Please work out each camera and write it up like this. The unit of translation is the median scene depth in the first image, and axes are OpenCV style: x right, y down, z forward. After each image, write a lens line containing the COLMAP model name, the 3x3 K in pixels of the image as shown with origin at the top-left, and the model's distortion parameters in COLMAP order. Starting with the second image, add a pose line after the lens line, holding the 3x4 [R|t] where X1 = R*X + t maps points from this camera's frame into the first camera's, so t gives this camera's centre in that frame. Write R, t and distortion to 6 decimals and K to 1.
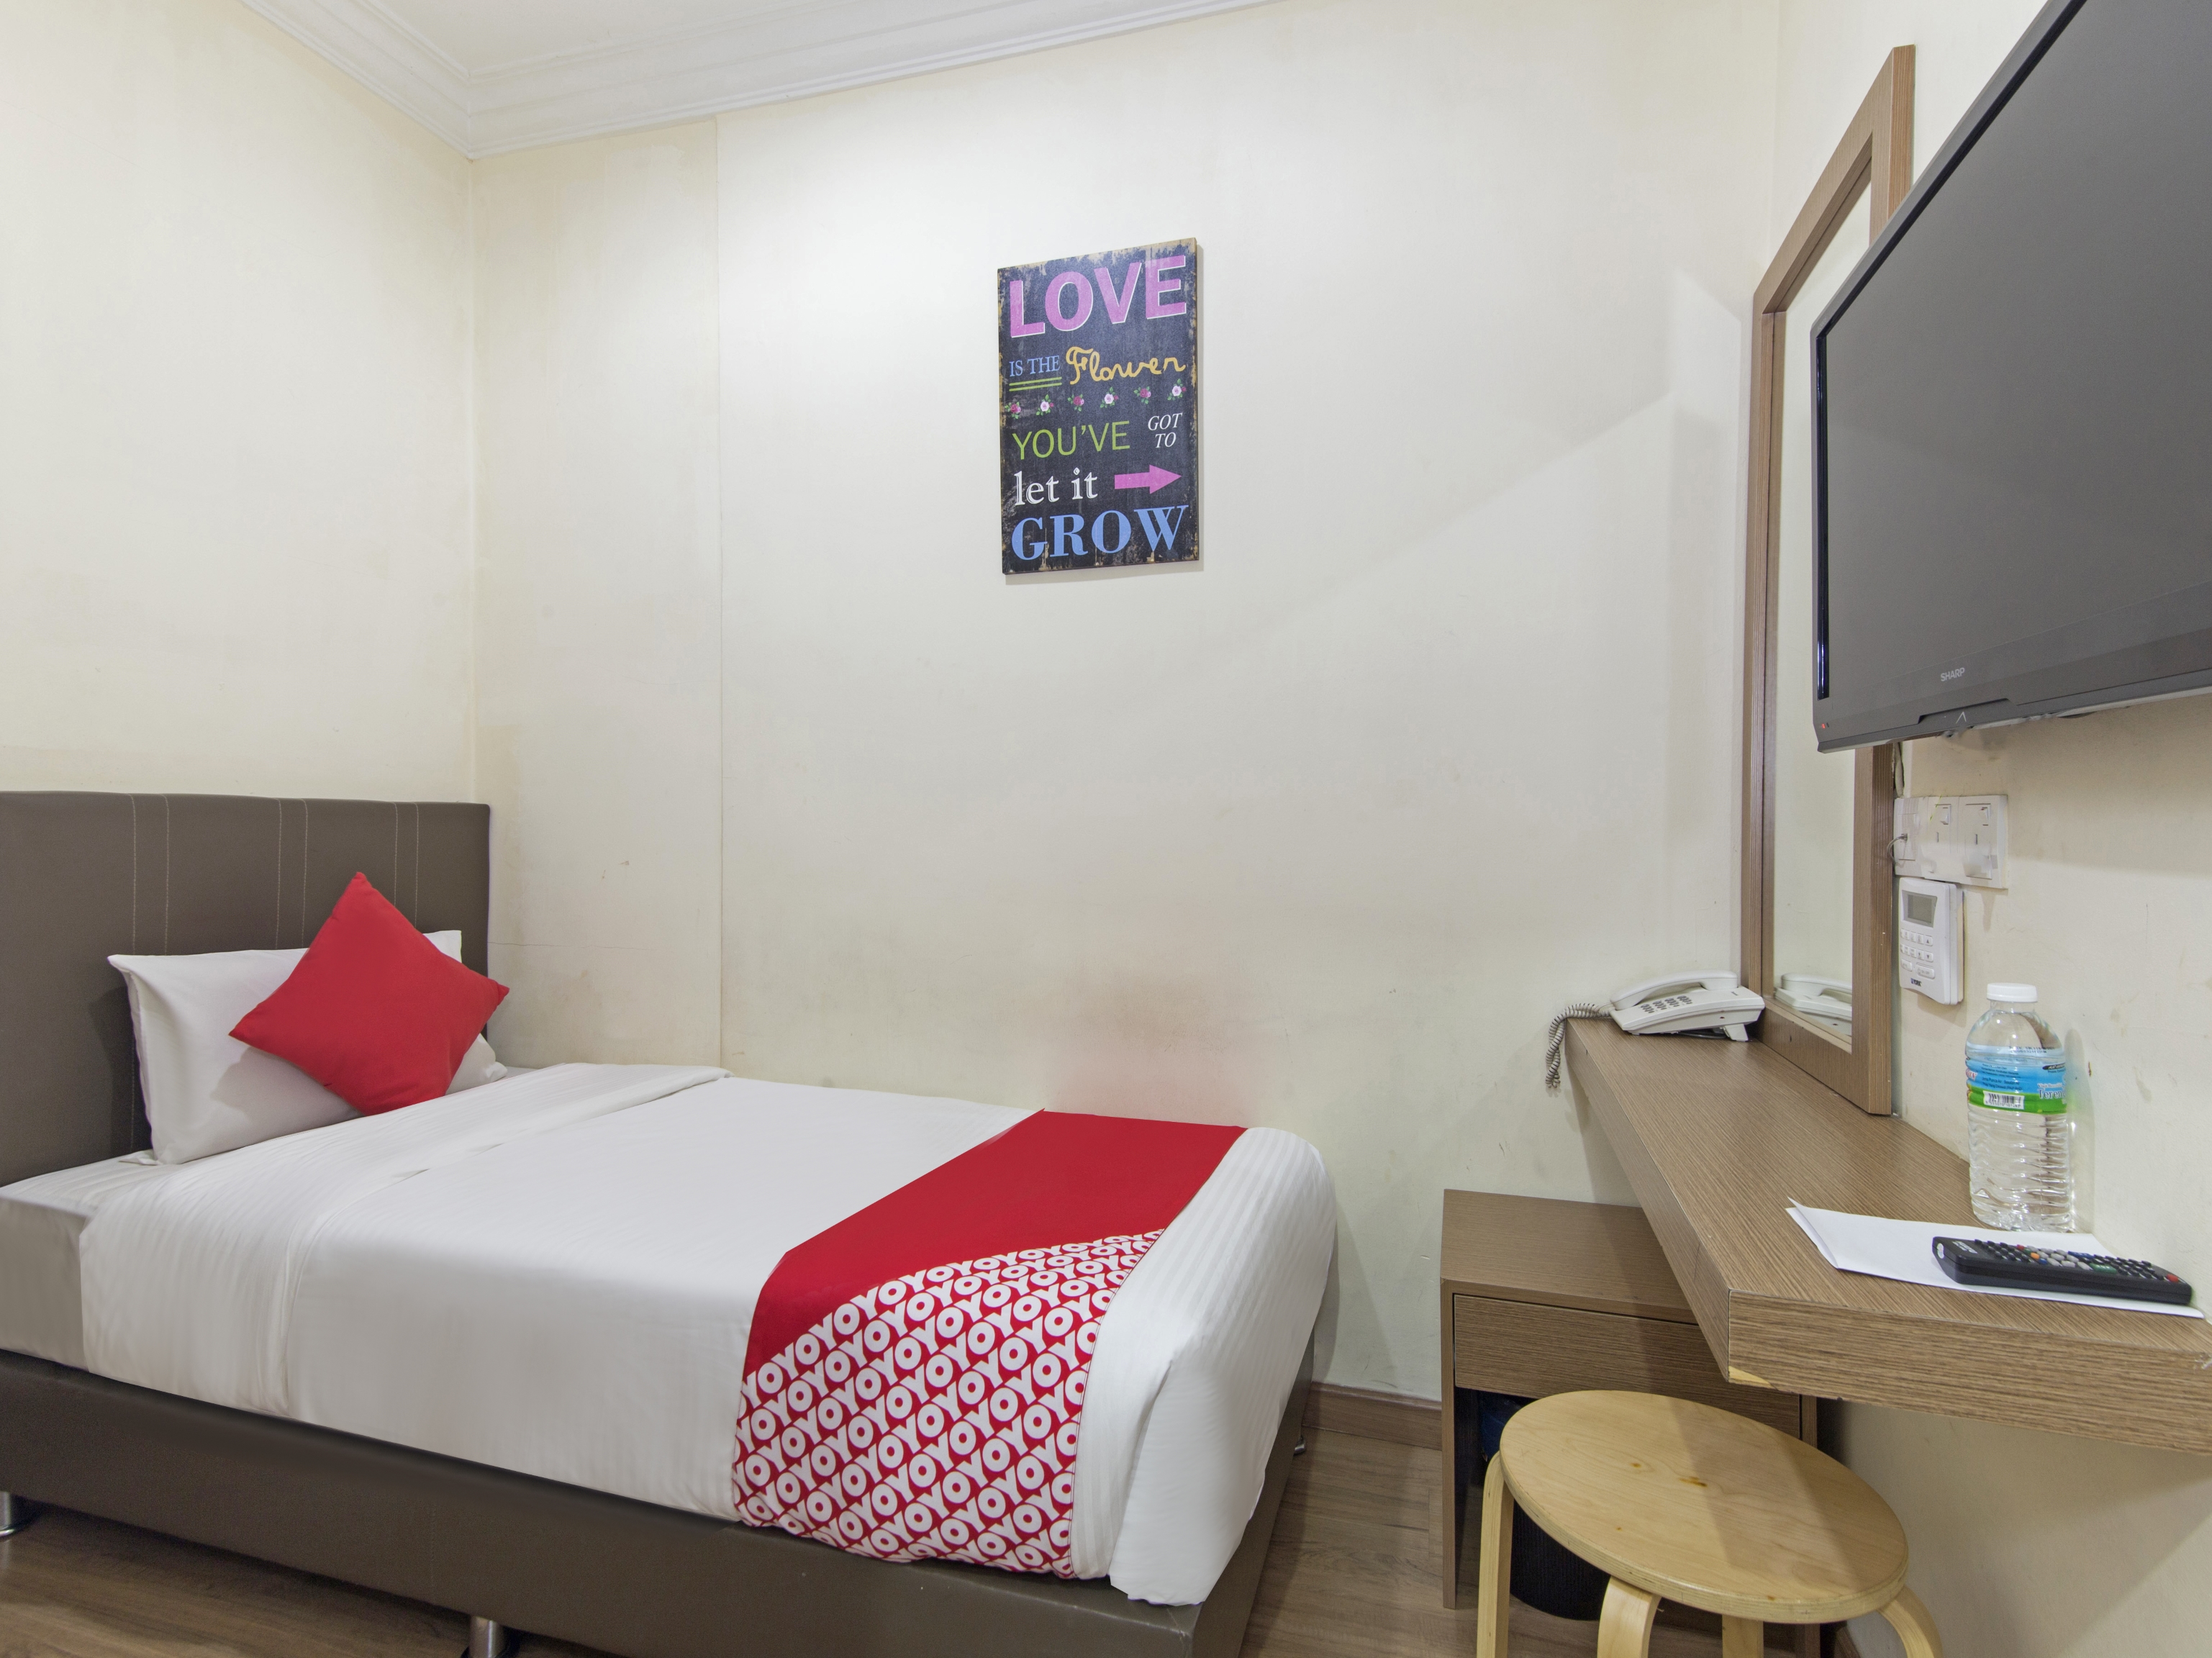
lens RADIAL K [[1153.5, 0, 1096.1], [0, 1153.5, 771.2], [0, 0, 1]] dist [0.035711, -0.020004]
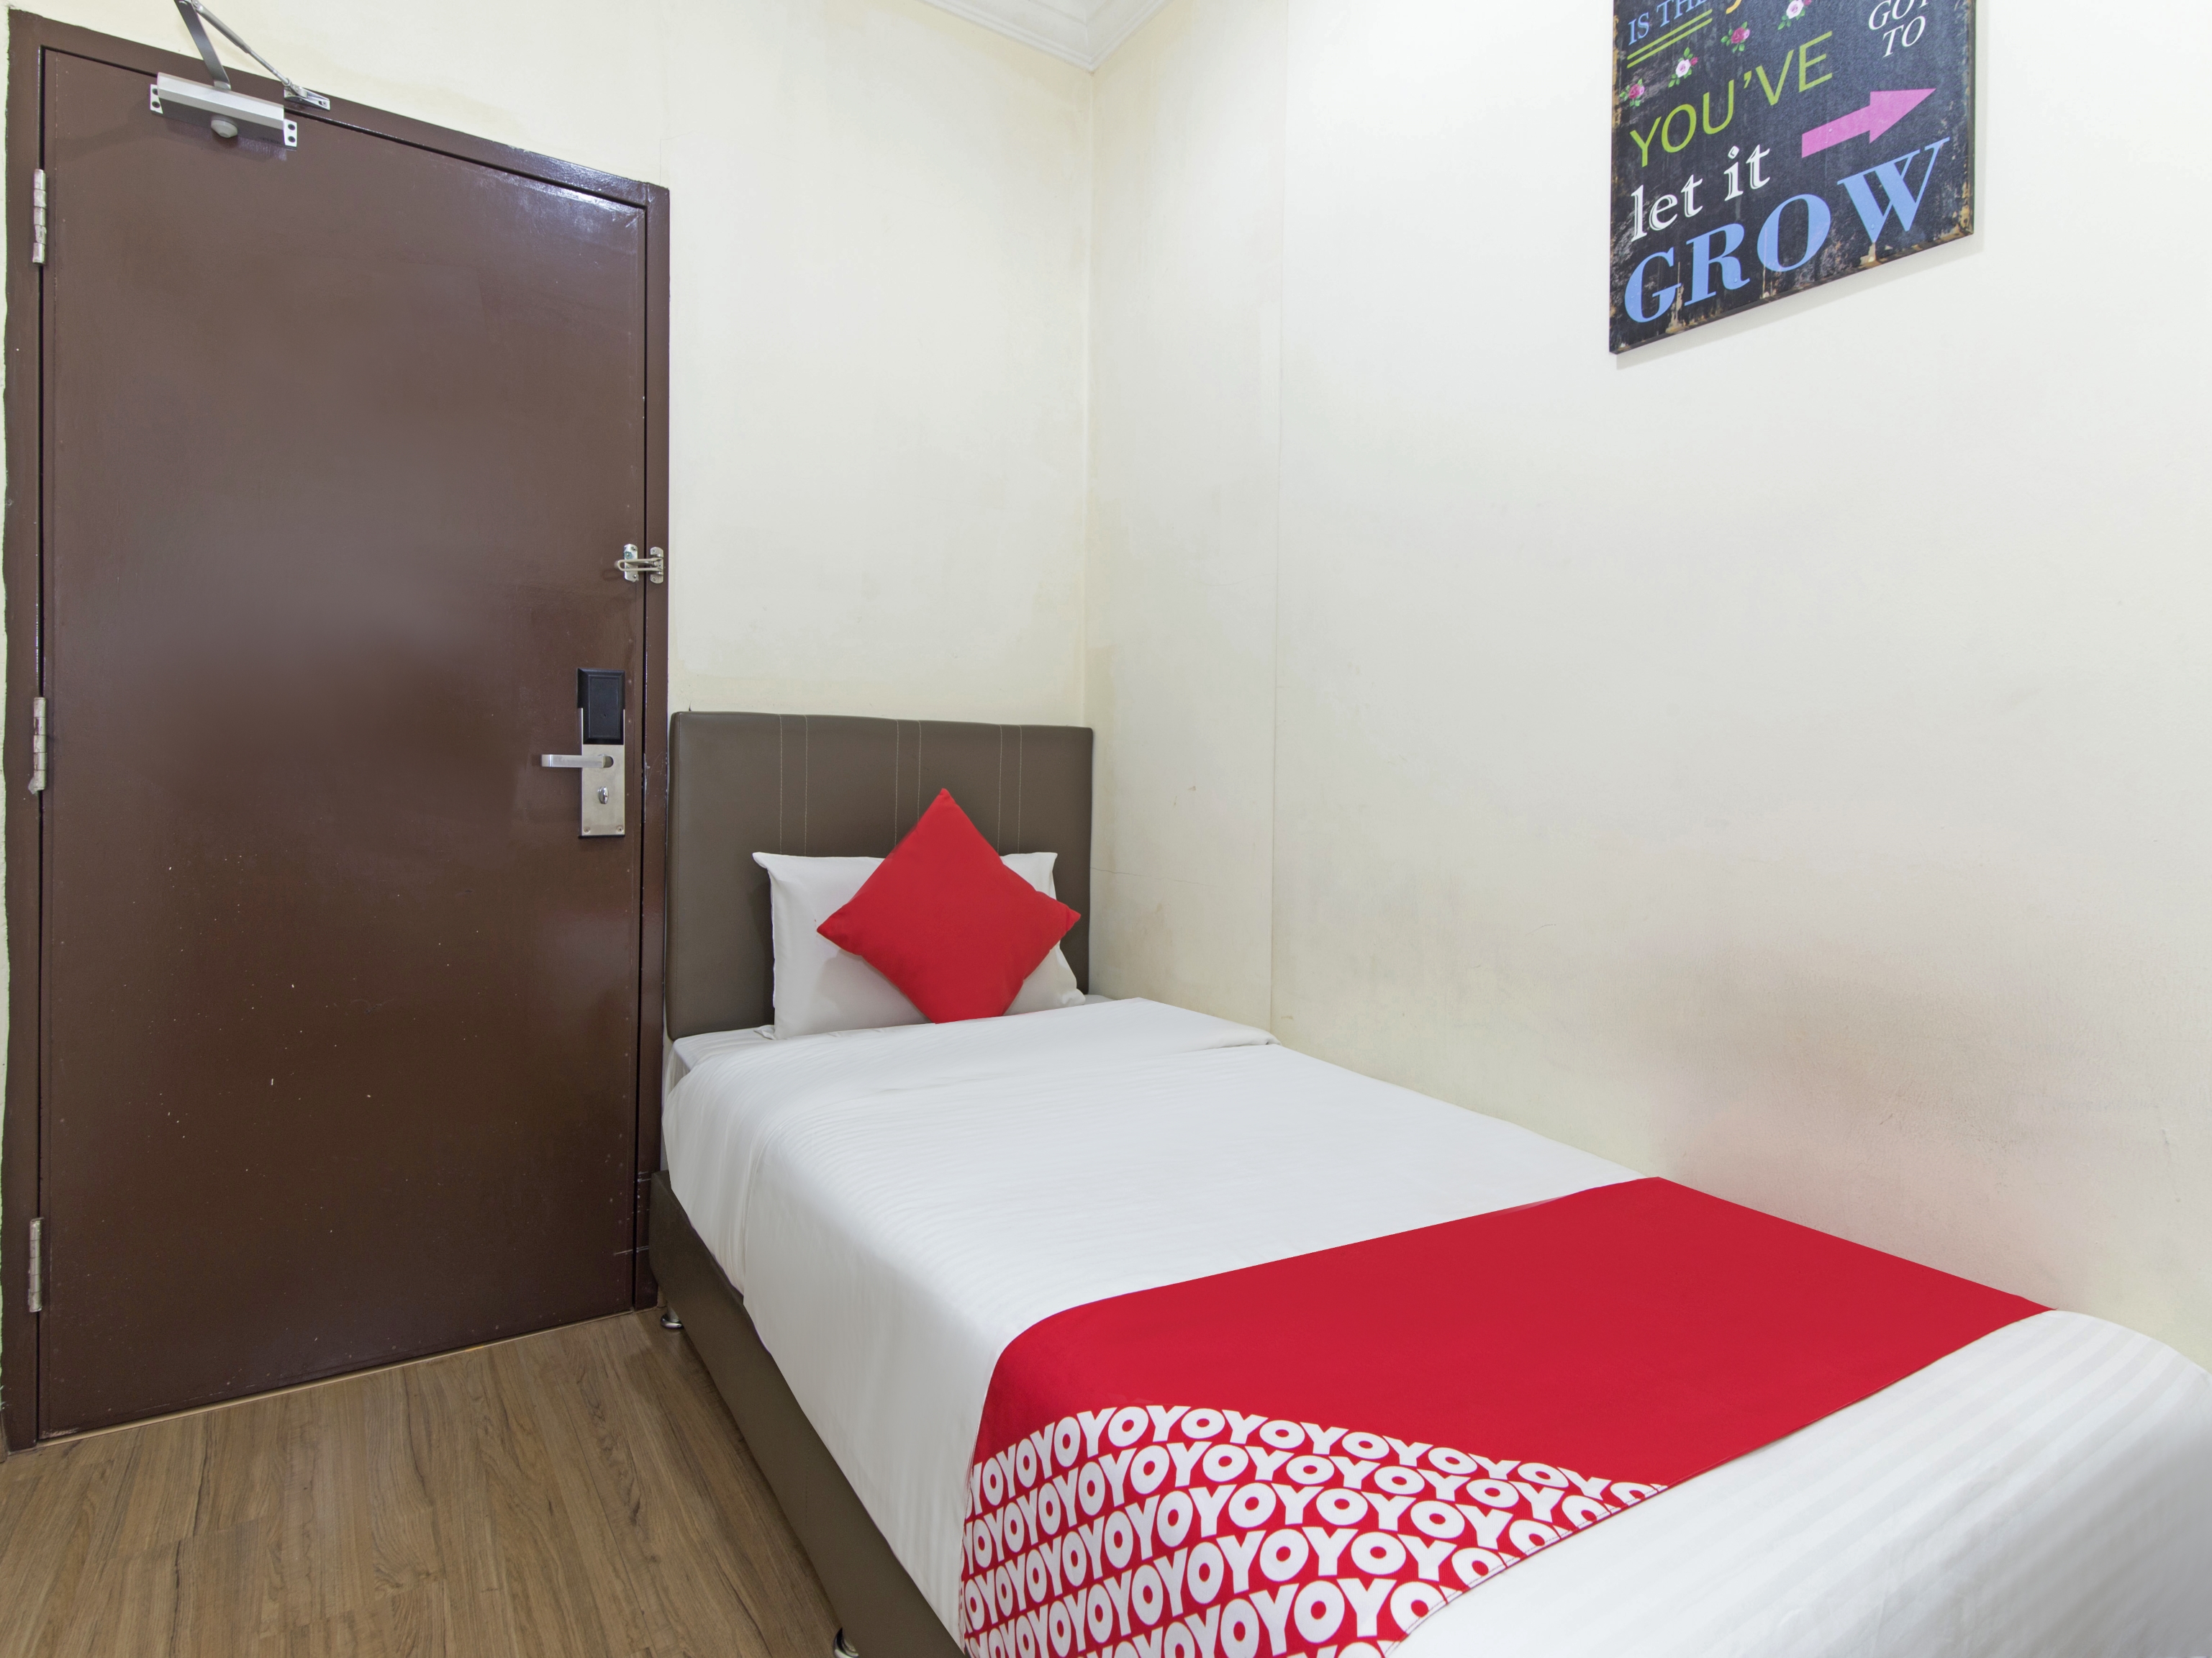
lens RADIAL K [[1153.5, 0, 1096.1], [0, 1153.5, 771.2], [0, 0, 1]] dist [0.035711, -0.020004]
pose [[0.764123, 0.005010, -0.645051, 0.127117], [0.017366, 0.999448, 0.028335, 0.044121], [0.644836, -0.032854, 0.763614, 0.303619]]
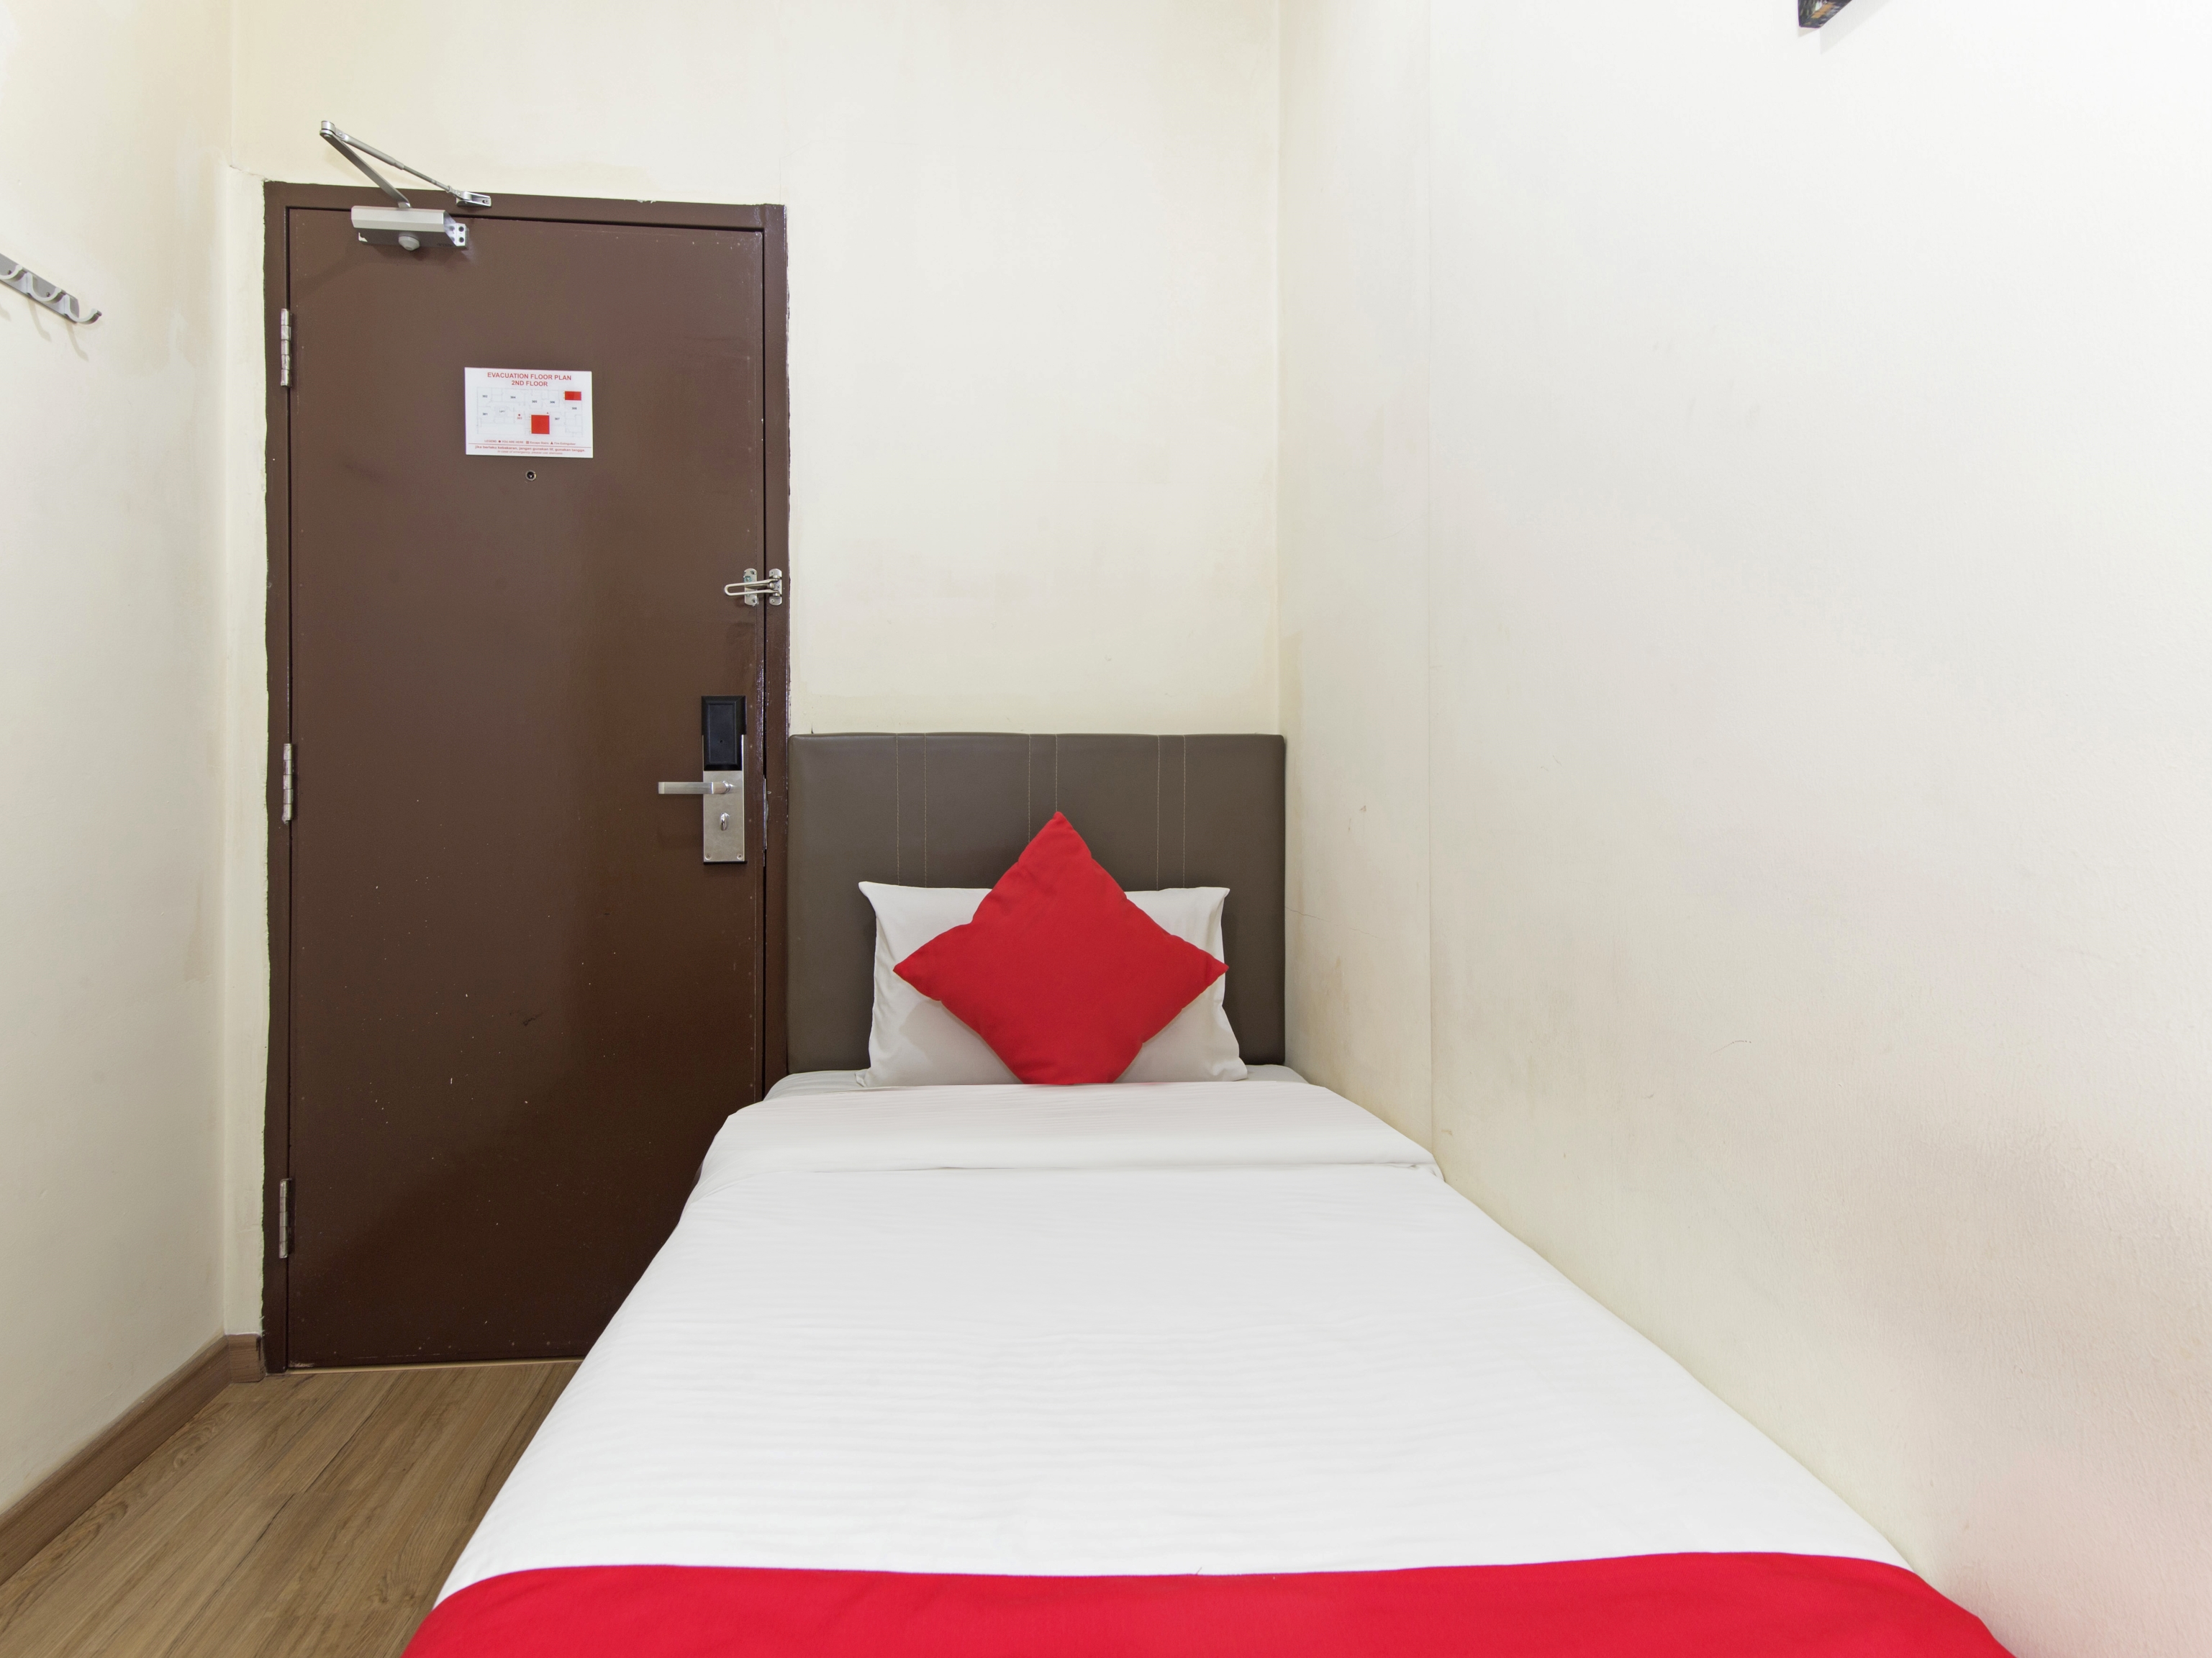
lens RADIAL K [[1148.0, 0, 1059.8], [0, 1148.0, 768.2], [0, 0, 1]] dist [0.042344, -0.018373]
pose [[0.365357, -0.023259, -0.930577, 0.183097], [0.044893, 0.998965, -0.007343, 0.059149], [0.929784, -0.039094, 0.366023, 0.667688]]
